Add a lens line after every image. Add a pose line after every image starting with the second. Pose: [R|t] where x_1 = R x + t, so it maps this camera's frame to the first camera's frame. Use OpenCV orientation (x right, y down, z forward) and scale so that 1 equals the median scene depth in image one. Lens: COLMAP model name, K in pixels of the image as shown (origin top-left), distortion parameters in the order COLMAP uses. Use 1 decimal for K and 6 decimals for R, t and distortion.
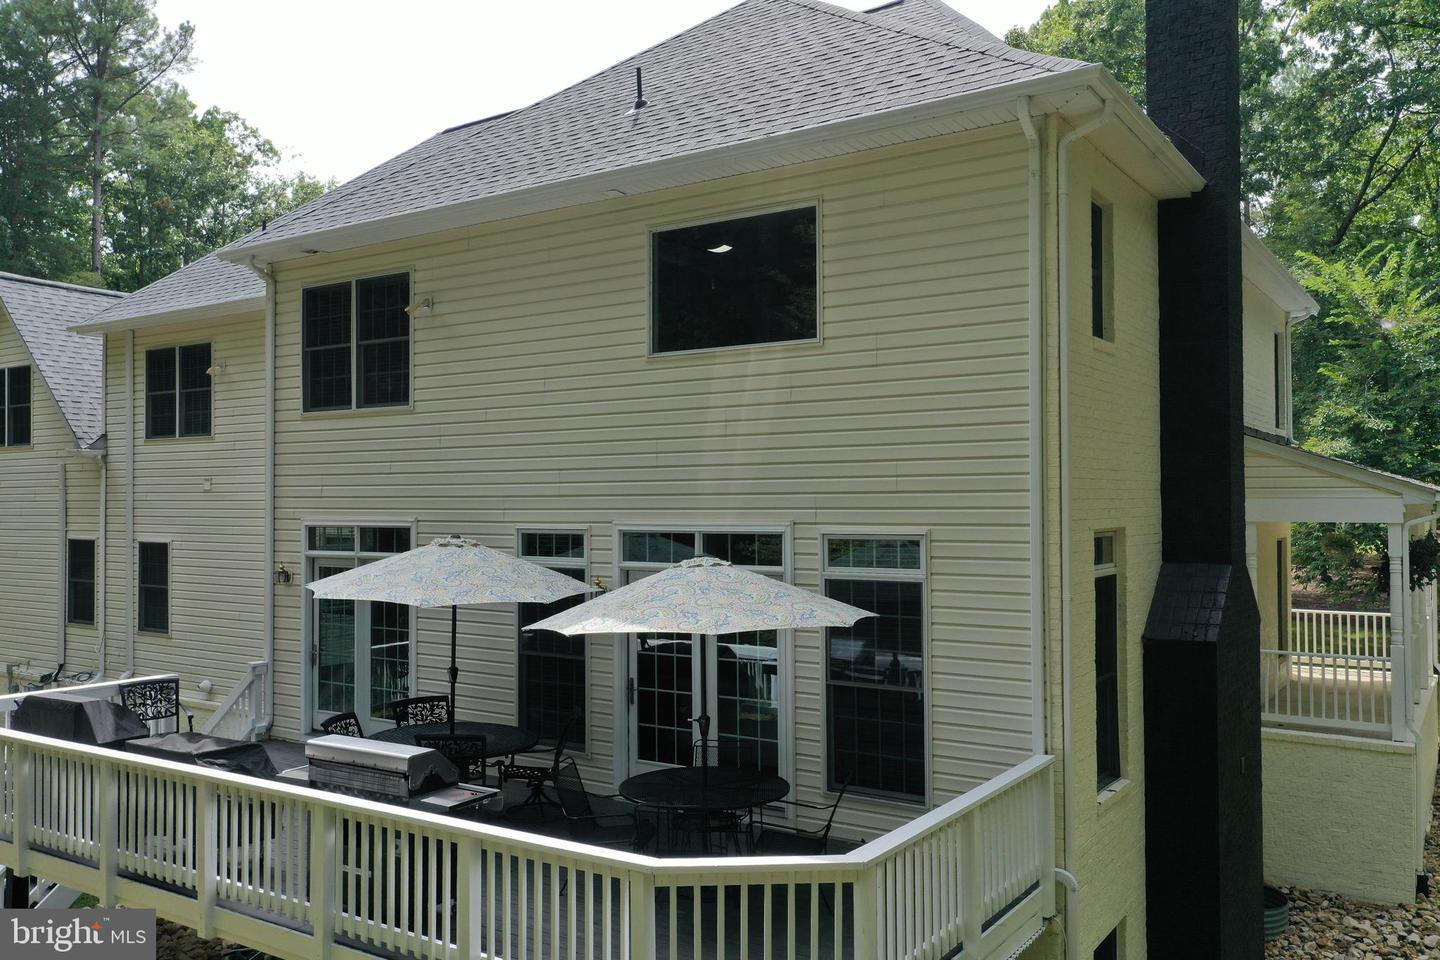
lens RADIAL K [[1149.5, 0, 721.3], [0, 1149.5, 478.7], [0, 0, 1]] dist [0.011617, 0.006639]
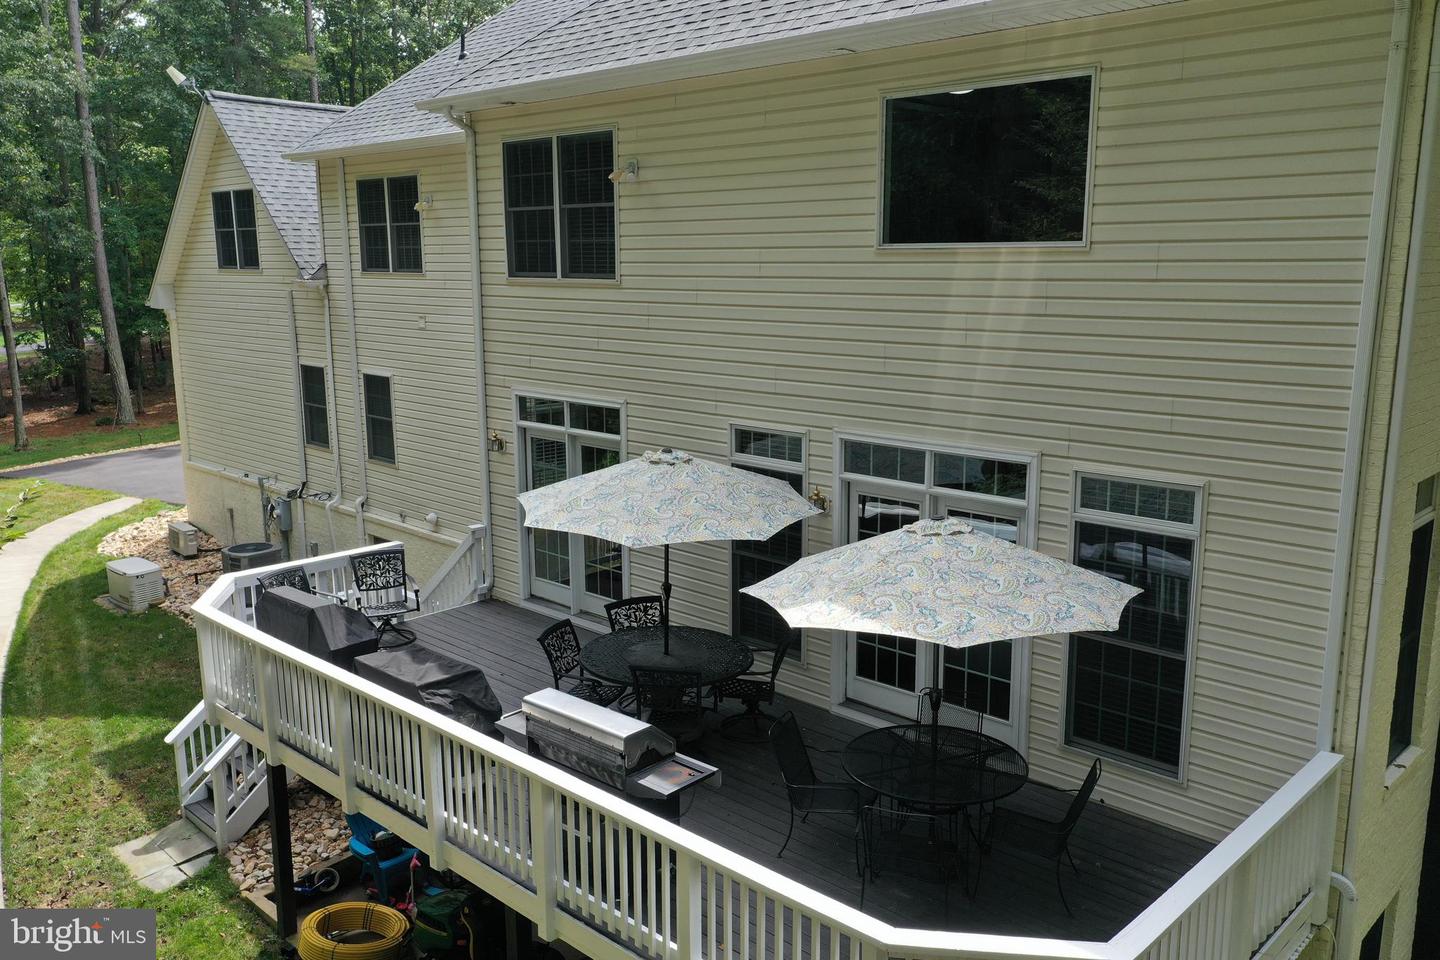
lens RADIAL K [[1149.5, 0, 721.3], [0, 1149.5, 478.7], [0, 0, 1]] dist [0.011617, 0.006639]
pose [[0.984561, 0.032940, -0.171915, -0.021130], [0.003725, 0.977969, 0.208715, -0.101997], [0.175003, -0.206133, 0.962748, 0.083430]]
